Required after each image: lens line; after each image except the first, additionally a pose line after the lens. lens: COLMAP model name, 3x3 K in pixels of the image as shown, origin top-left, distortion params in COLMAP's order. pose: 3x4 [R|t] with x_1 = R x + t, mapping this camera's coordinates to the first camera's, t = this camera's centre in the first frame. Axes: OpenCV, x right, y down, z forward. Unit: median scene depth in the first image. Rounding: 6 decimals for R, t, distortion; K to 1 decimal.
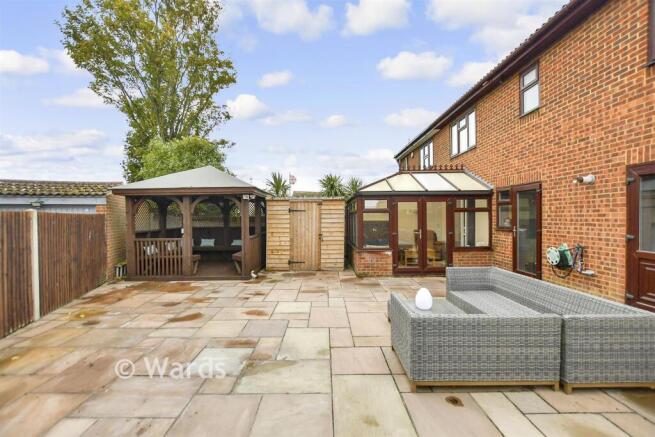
lens RADIAL K [[291.3, 0, 326.2], [0, 291.3, 218.5], [0, 0, 1]] dist [-0.001081, -0.000175]
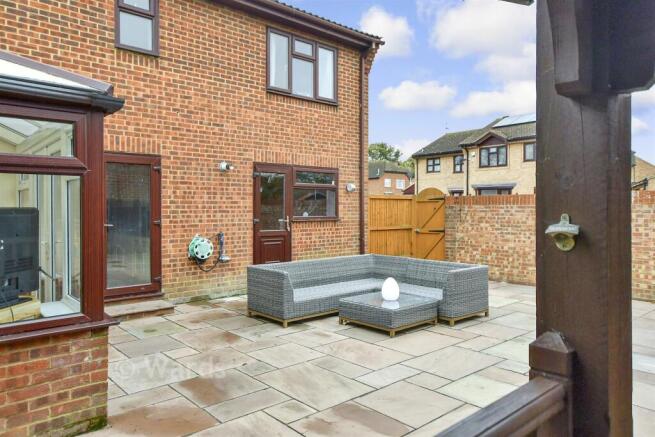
lens RADIAL K [[450.2, 0, 325.2], [0, 450.2, 214.9], [0, 0, 1]] dist [0.001279, 0.001313]
pose [[-0.660769, 0.003716, 0.750580, -0.500906], [0.012119, 0.999910, 0.005719, 0.027760], [-0.750492, 0.012875, -0.660754, 1.760524]]
